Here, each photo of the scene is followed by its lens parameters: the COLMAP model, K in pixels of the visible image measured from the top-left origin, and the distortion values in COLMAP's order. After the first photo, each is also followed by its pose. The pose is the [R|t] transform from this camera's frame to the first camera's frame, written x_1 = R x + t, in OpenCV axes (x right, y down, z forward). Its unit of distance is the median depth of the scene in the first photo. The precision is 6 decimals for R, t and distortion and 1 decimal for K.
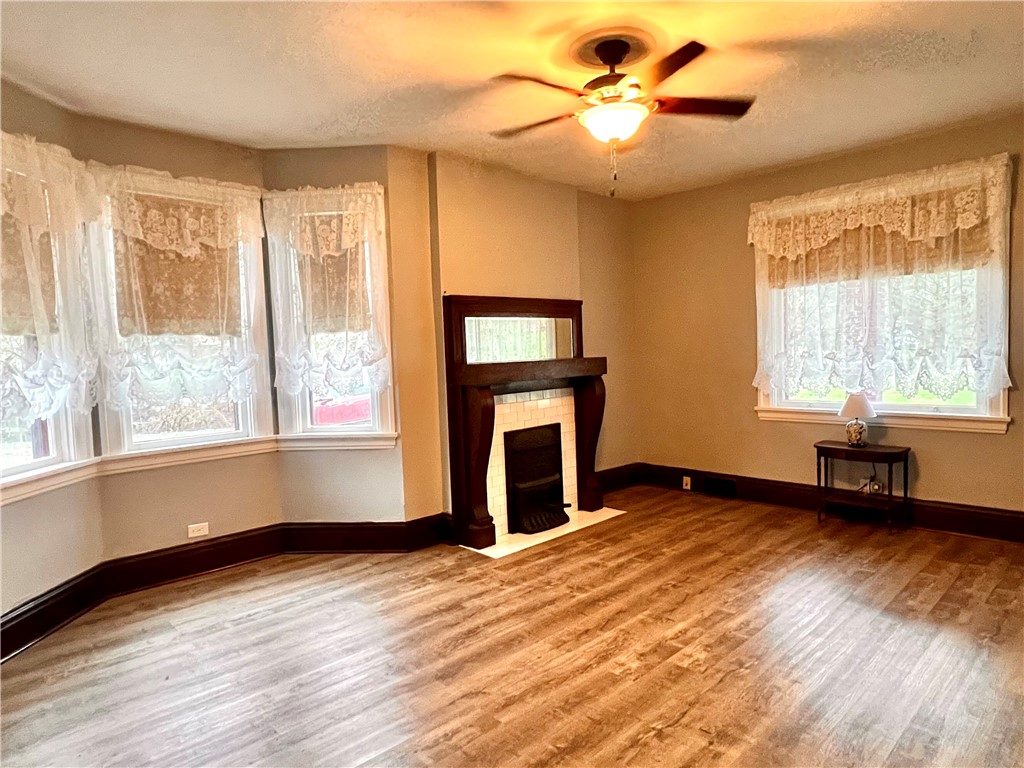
lens RADIAL K [[618.8, 0, 500.5], [0, 618.8, 388.5], [0, 0, 1]] dist [-0.000845, -0.000662]
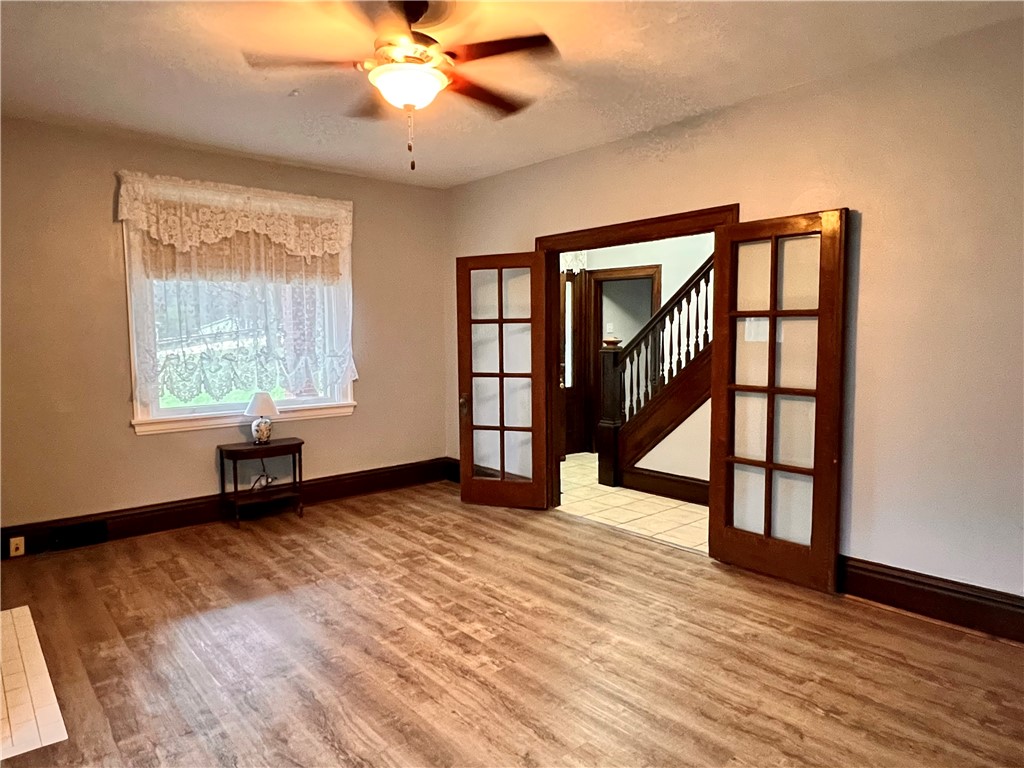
lens RADIAL K [[648.0, 0, 512.0], [0, 648.0, 384.0], [0, 0, 1]] dist [-0.005468, -0.002317]
pose [[0.034486, -0.038177, 0.998676, -0.538426], [0.070387, 0.996882, 0.035678, -0.016967], [-0.996923, 0.069063, 0.037066, 0.597392]]
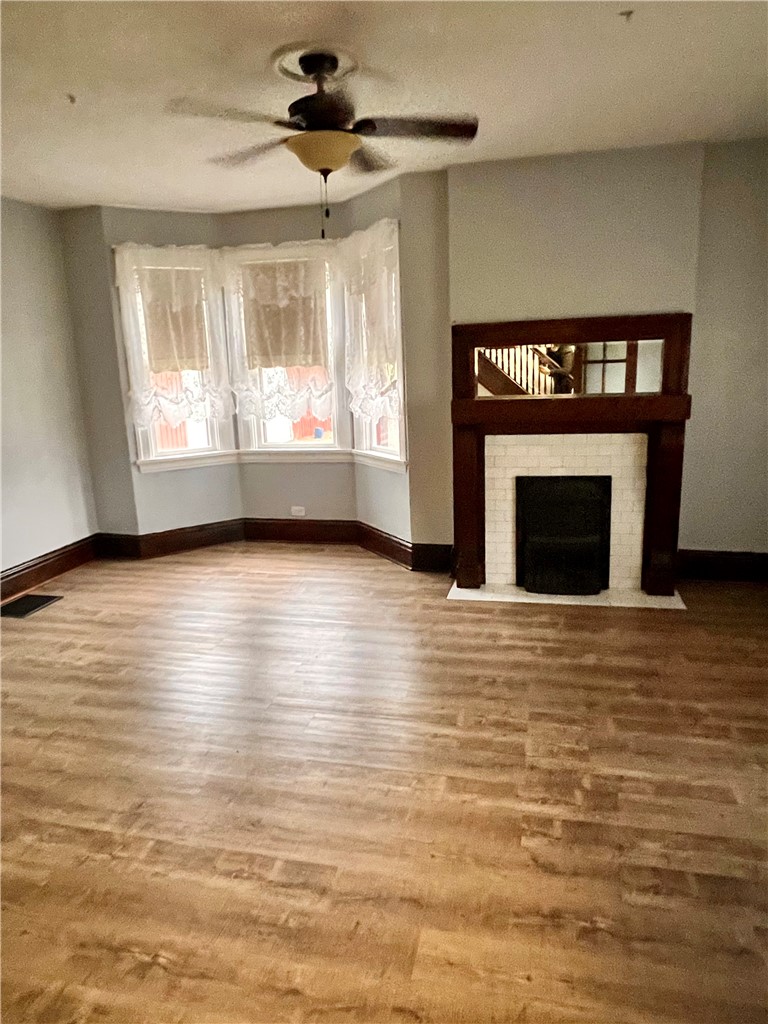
lens RADIAL K [[648.0, 0, 384.0], [0, 648.0, 512.0], [0, 0, 1]] dist [-0.005468, -0.002317]
pose [[0.551204, 0.198962, -0.810302, 0.775289], [-0.034979, 0.975809, 0.215807, -0.087143], [0.833637, -0.090610, 0.544829, 0.363109]]
